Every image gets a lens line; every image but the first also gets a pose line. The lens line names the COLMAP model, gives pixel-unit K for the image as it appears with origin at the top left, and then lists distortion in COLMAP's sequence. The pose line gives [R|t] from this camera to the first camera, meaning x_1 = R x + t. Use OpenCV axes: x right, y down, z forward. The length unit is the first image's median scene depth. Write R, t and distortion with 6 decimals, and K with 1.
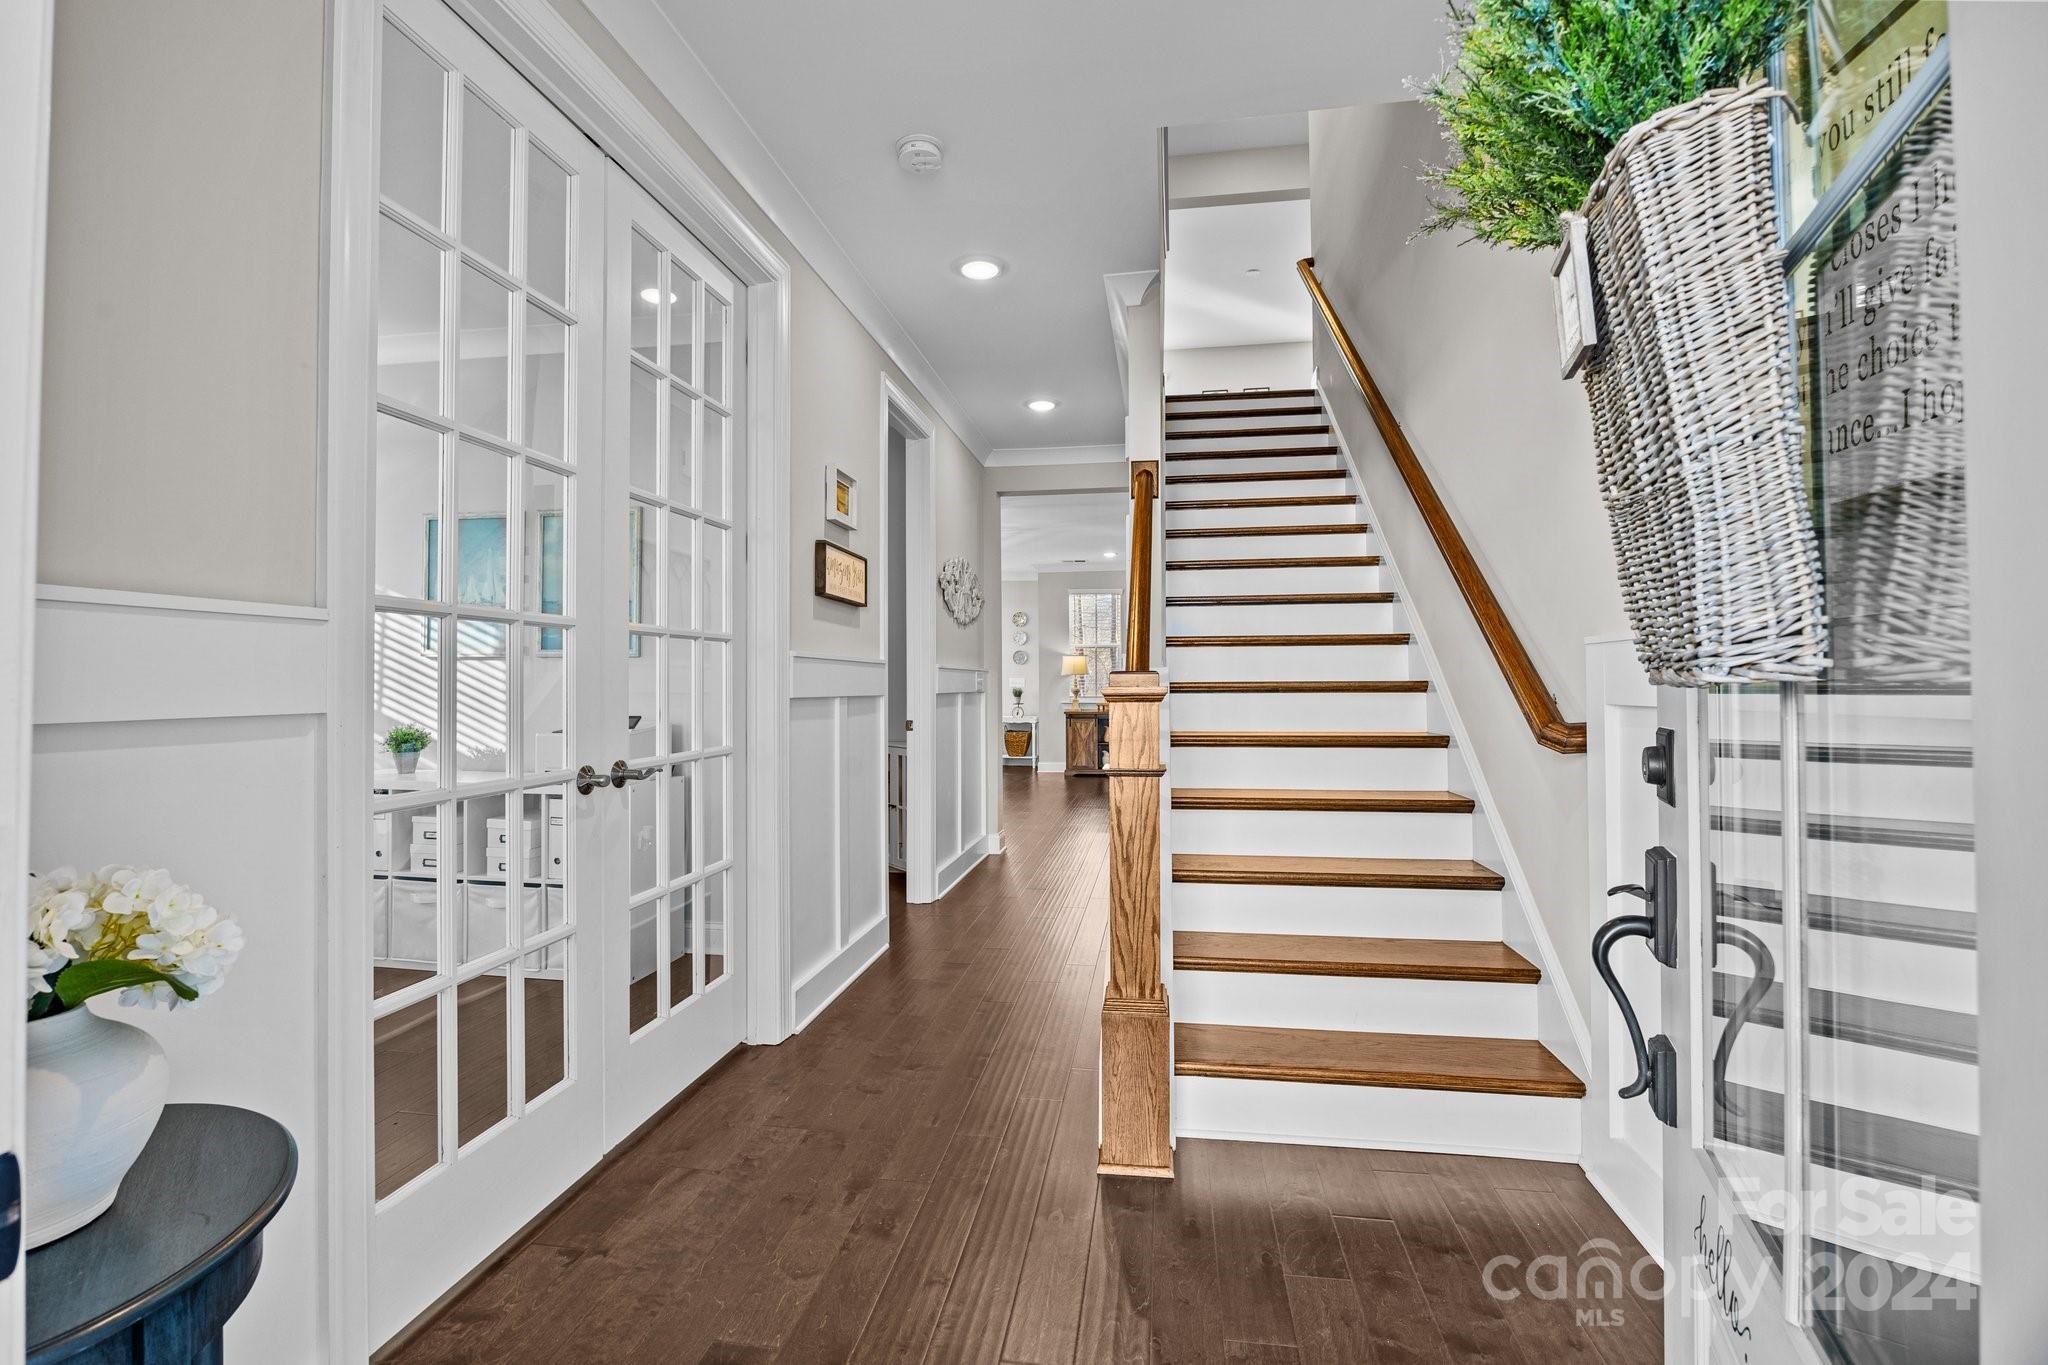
lens RADIAL K [[955.1, 0, 1024.0], [0, 955.1, 682.5], [0, 0, 1]] dist [-0.000083, -0.000007]
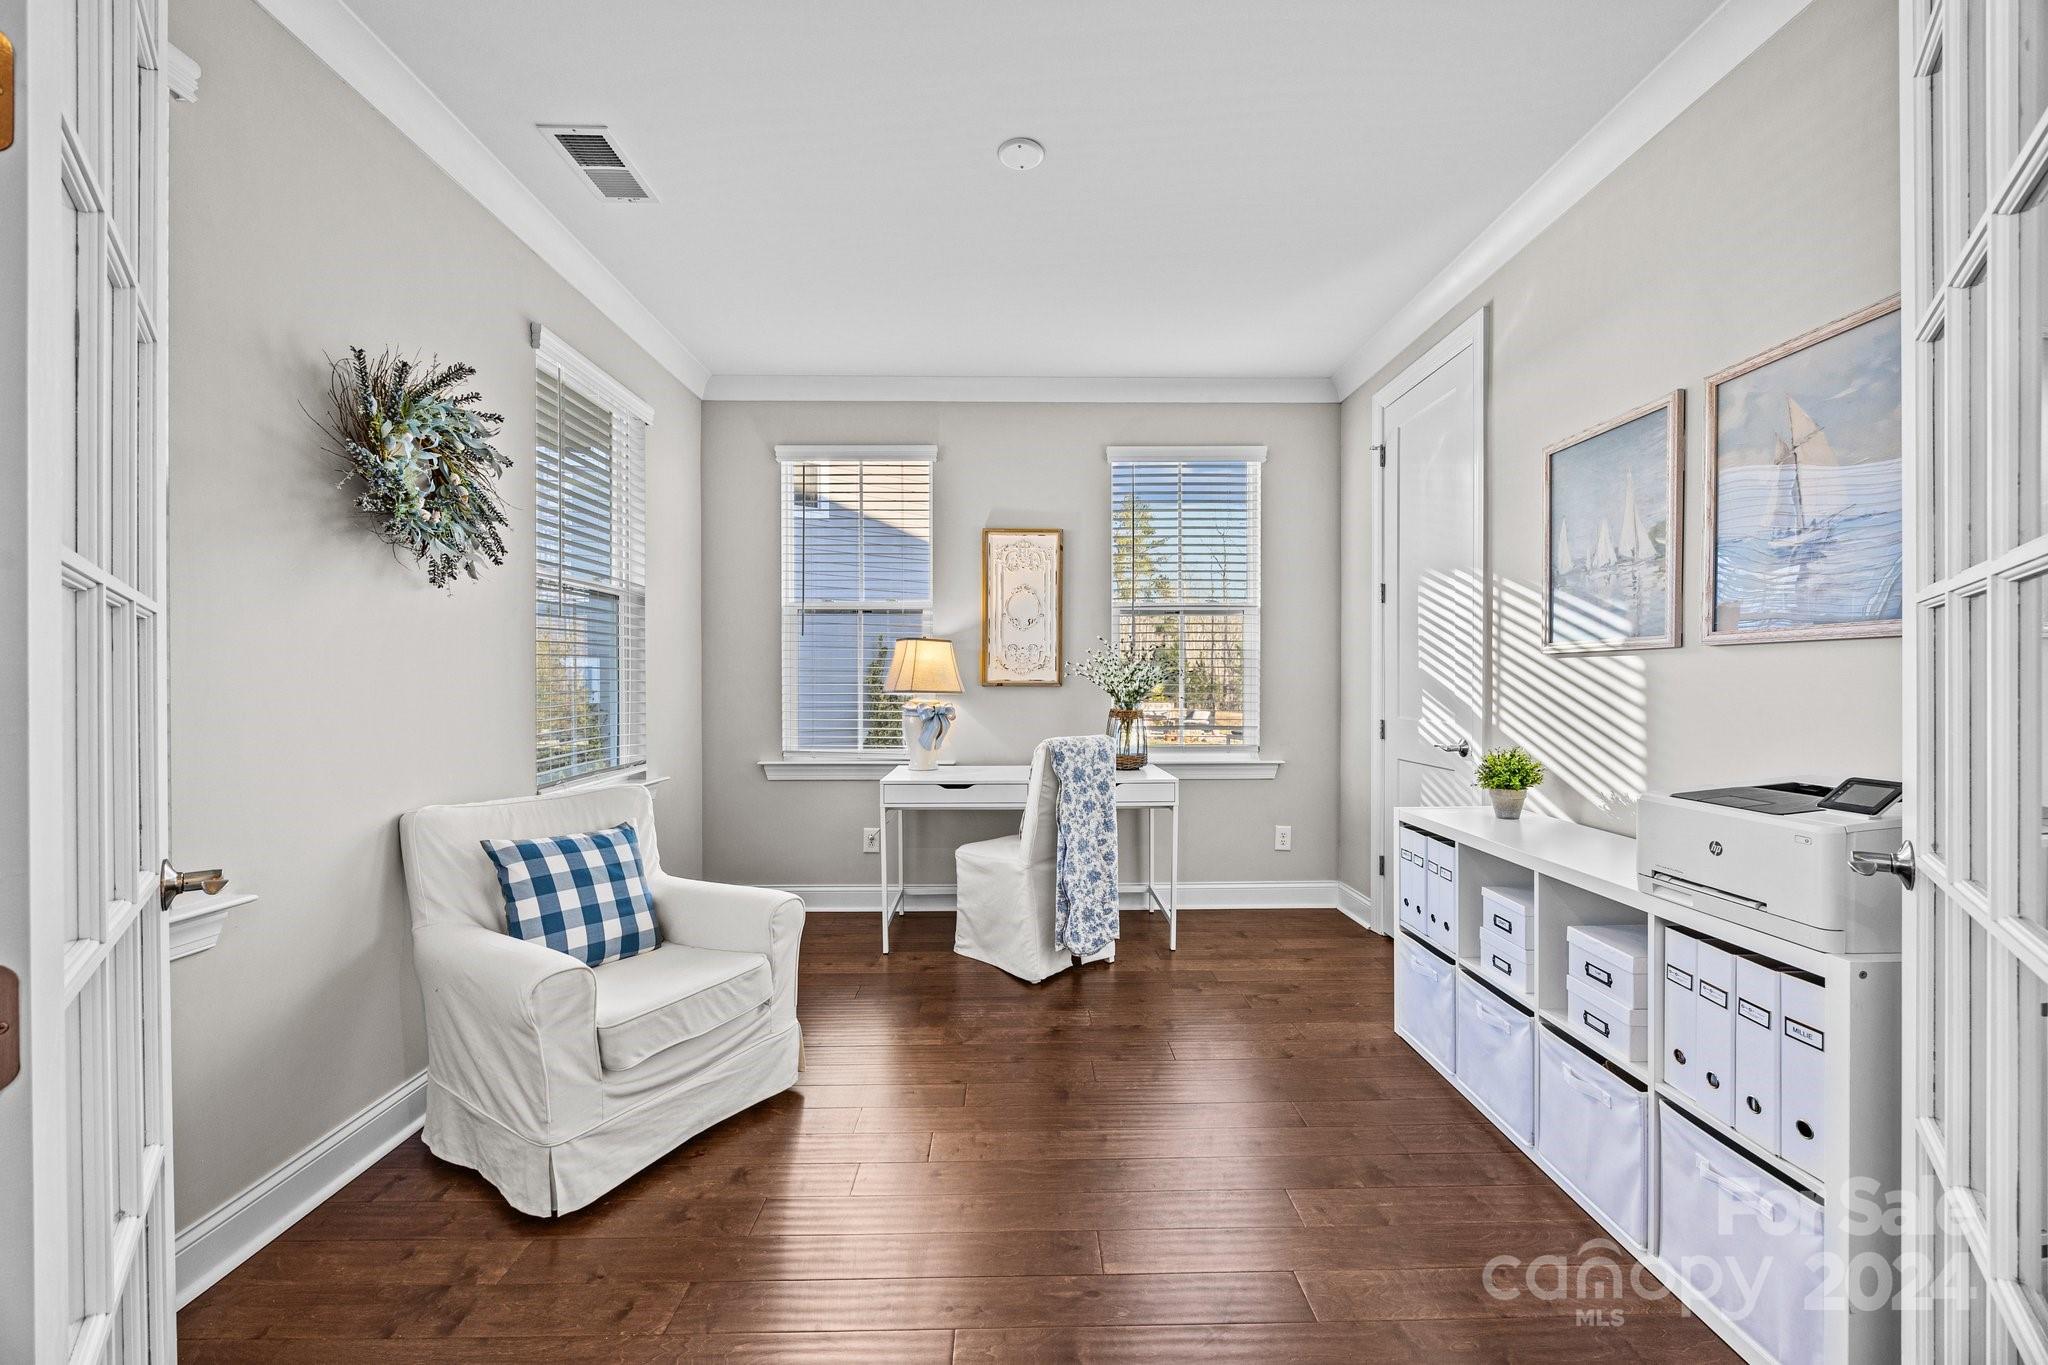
lens RADIAL K [[783.7, 0, 1024.0], [0, 783.7, 682.5], [0, 0, 1]] dist [-0.000584, 0.000052]
pose [[0.161217, 0.001728, -0.986917, -0.132750], [0.000172, 0.999998, 0.001778, -0.006973], [0.986919, -0.000456, 0.161217, 0.554778]]
